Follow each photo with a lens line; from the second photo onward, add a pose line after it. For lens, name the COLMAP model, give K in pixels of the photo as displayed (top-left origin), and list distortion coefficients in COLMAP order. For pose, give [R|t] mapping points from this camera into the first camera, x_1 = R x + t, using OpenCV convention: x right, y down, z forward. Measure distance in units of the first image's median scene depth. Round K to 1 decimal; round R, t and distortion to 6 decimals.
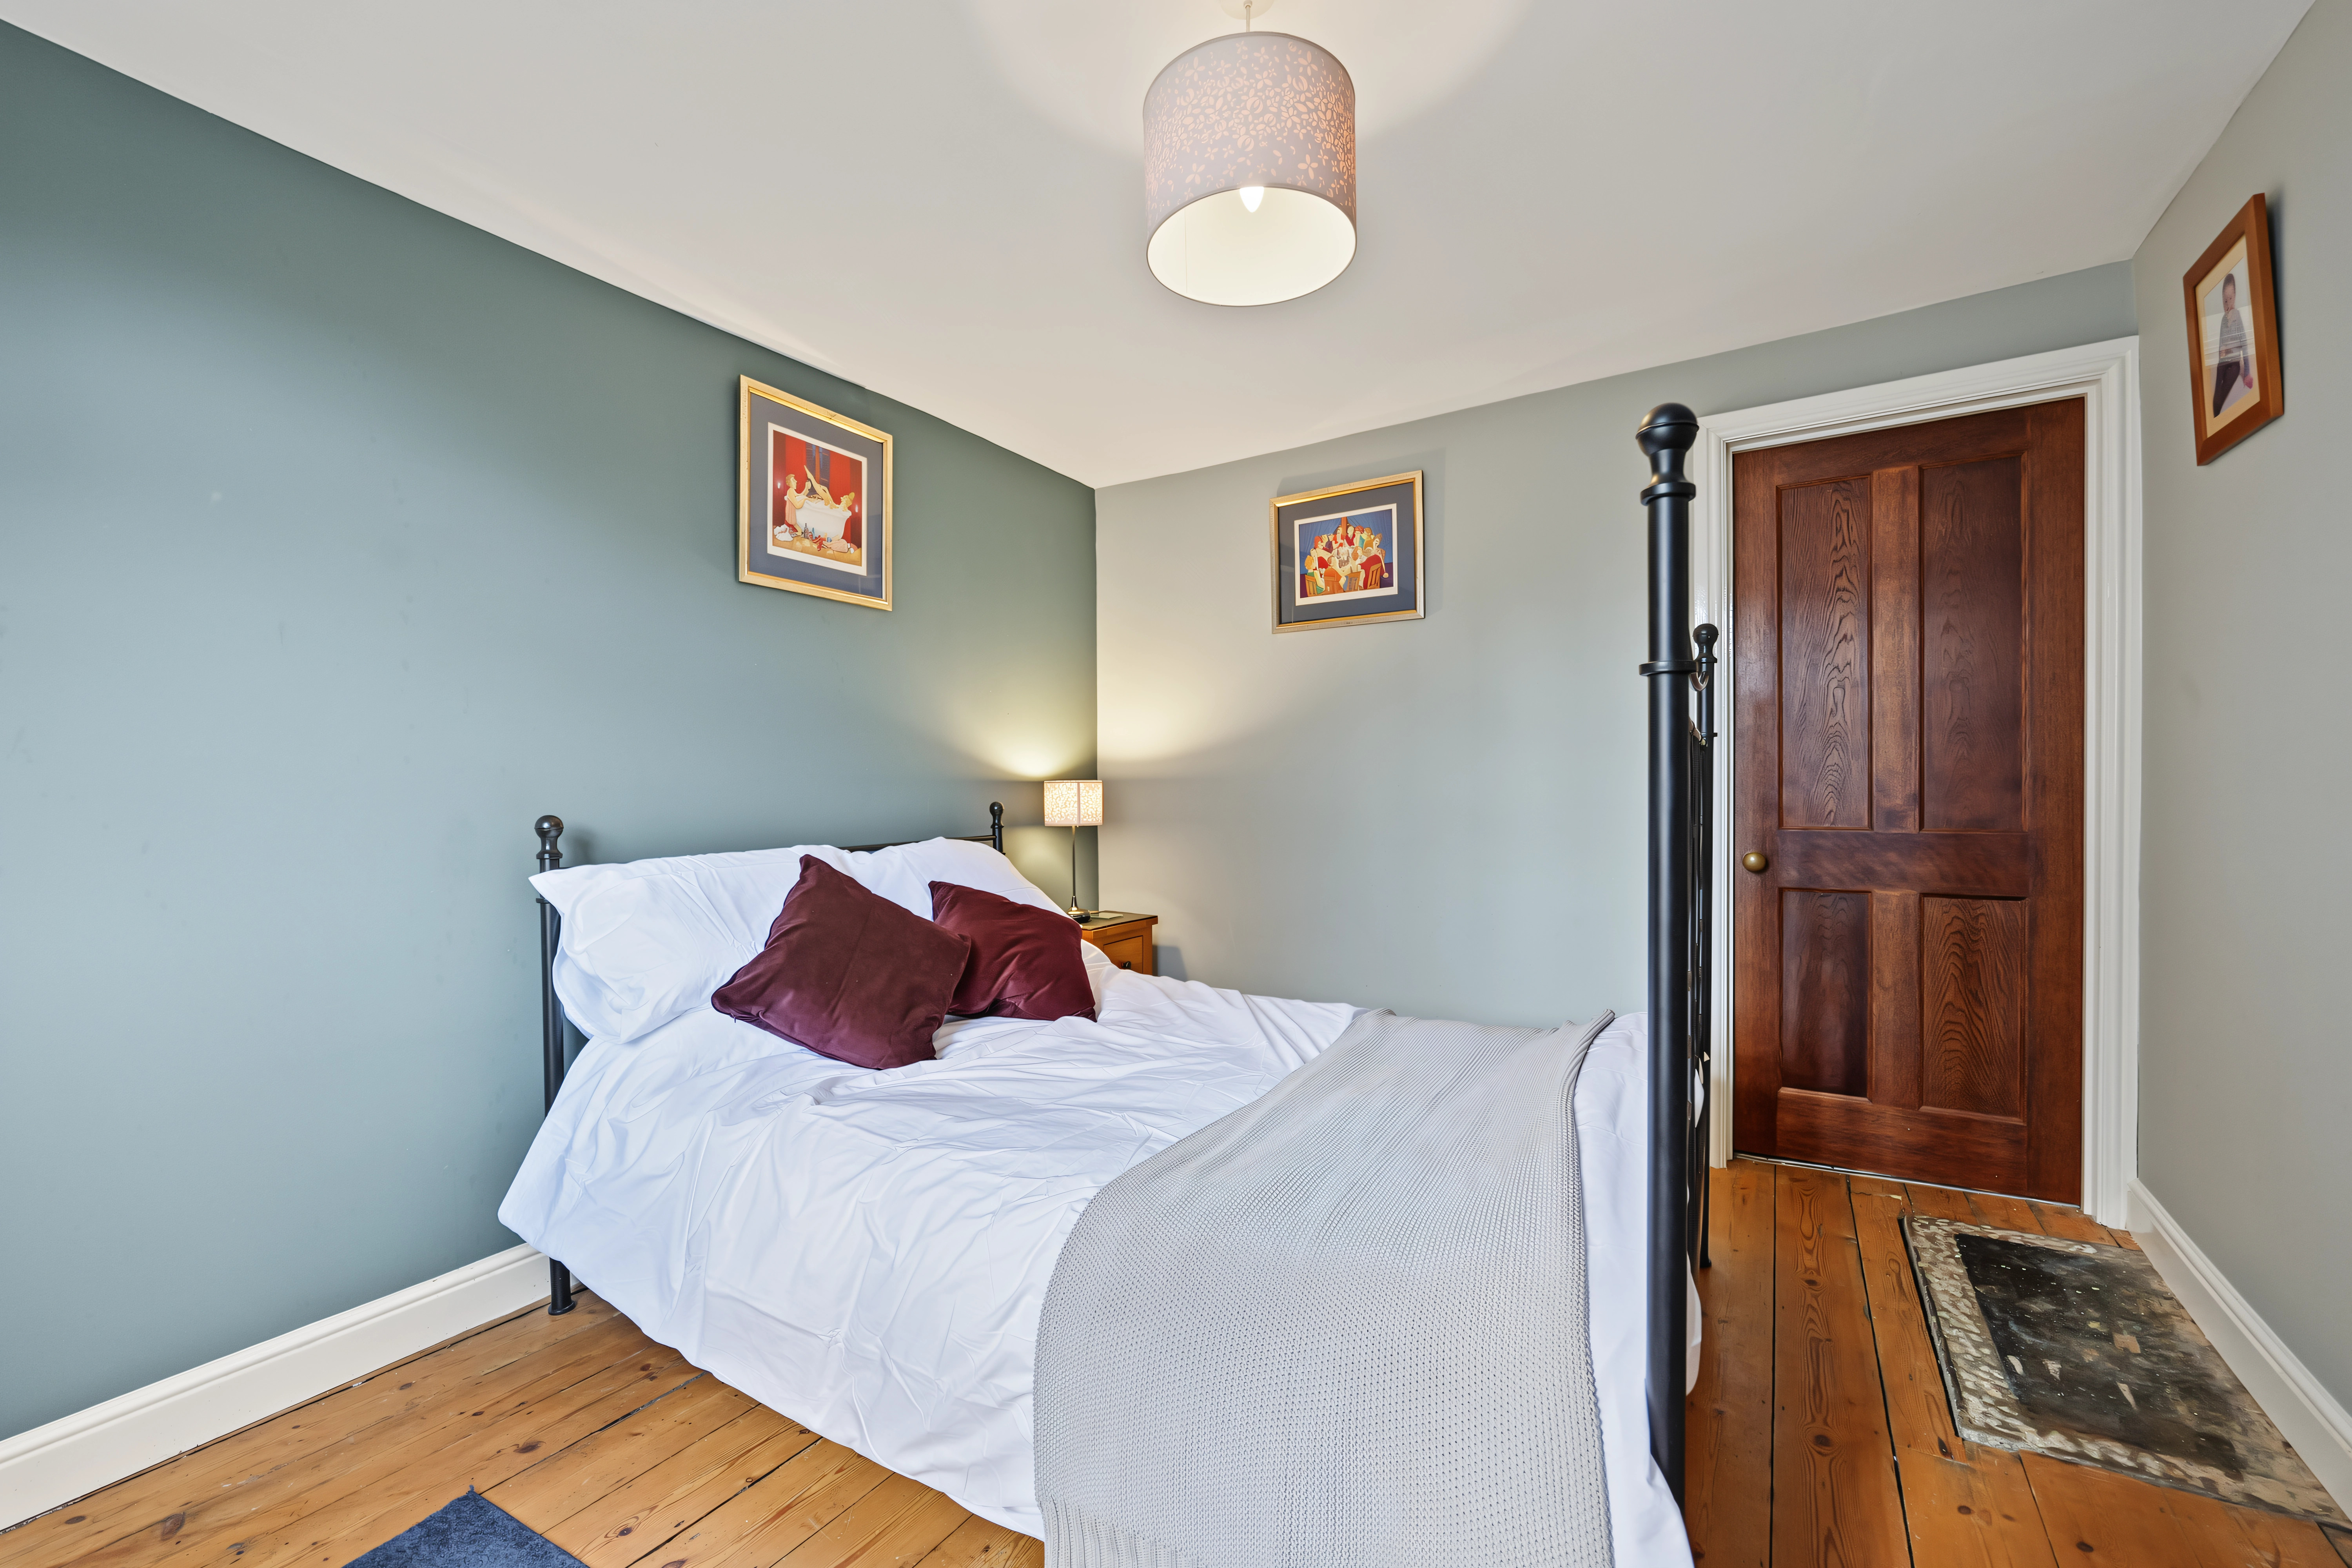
lens RADIAL K [[952.2, 0, 1180.2], [0, 952.2, 782.9], [0, 0, 1]] dist [-0.002209, -0.000161]
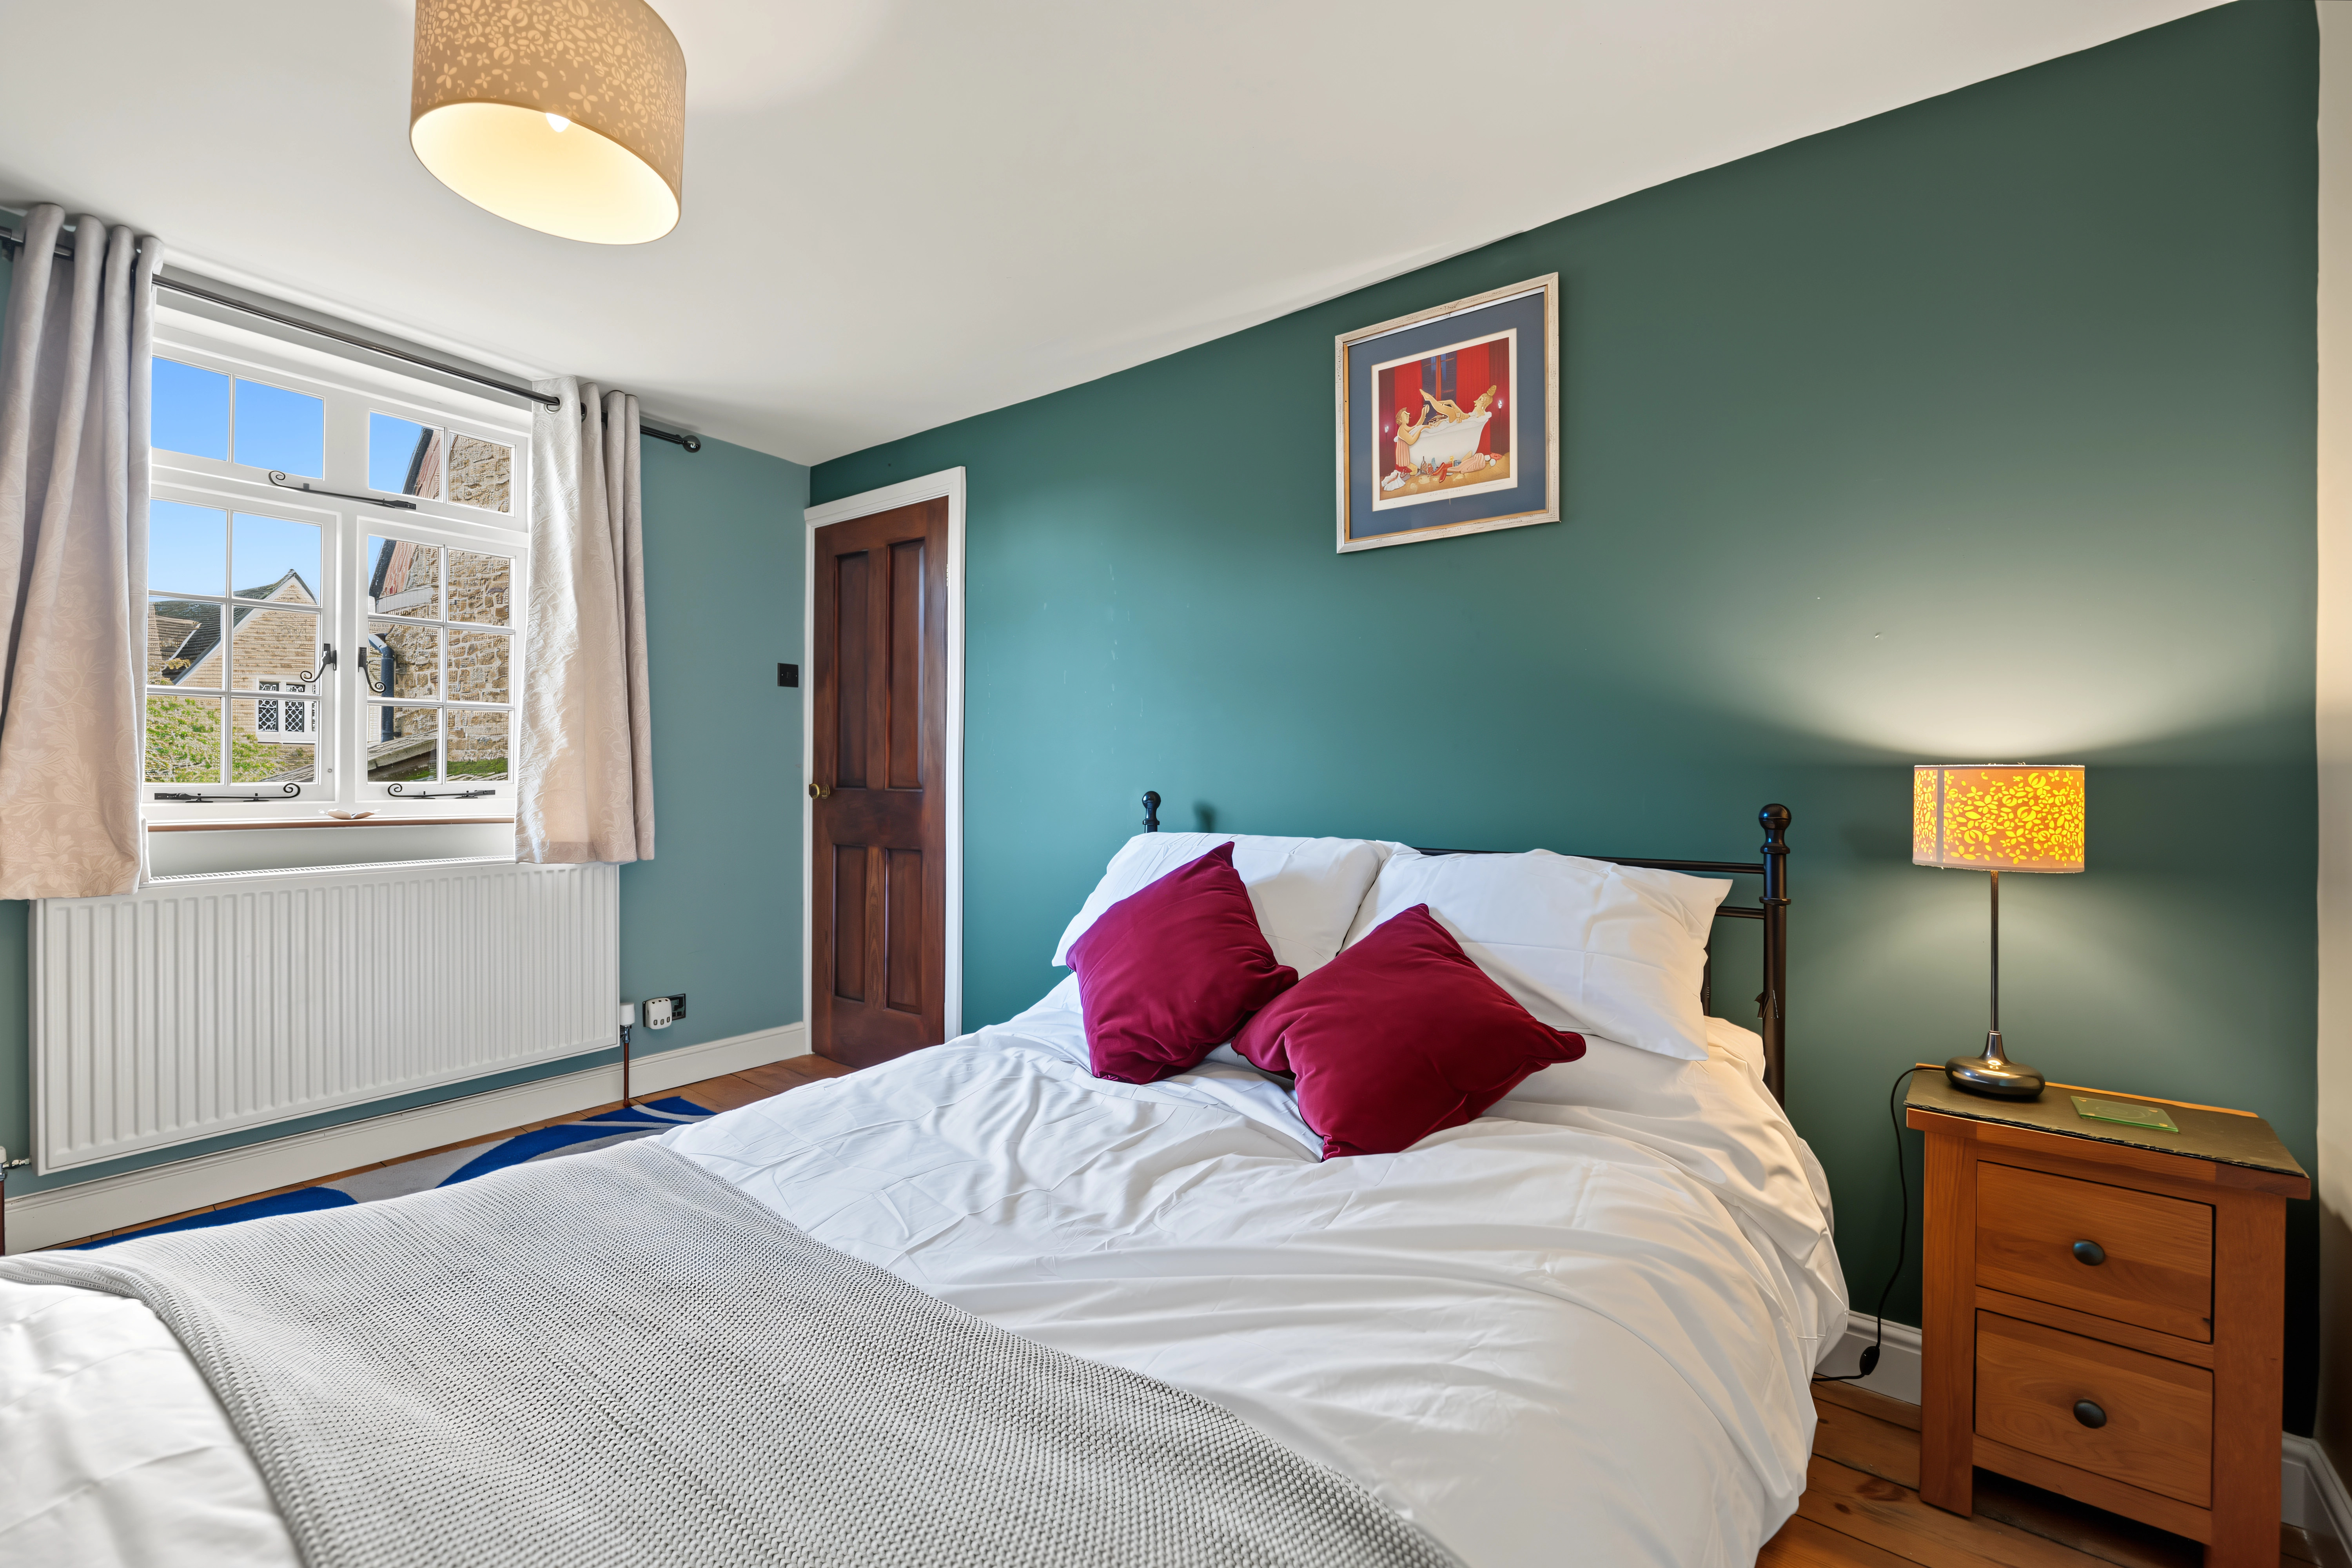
lens RADIAL K [[952.2, 0, 1176.9], [0, 952.2, 774.5], [0, 0, 1]] dist [-0.002209, -0.000161]
pose [[-0.084199, 0.003940, -0.996441, 0.458563], [-0.010129, 0.999937, 0.004809, 0.004295], [0.996397, 0.010498, -0.084154, 0.857406]]
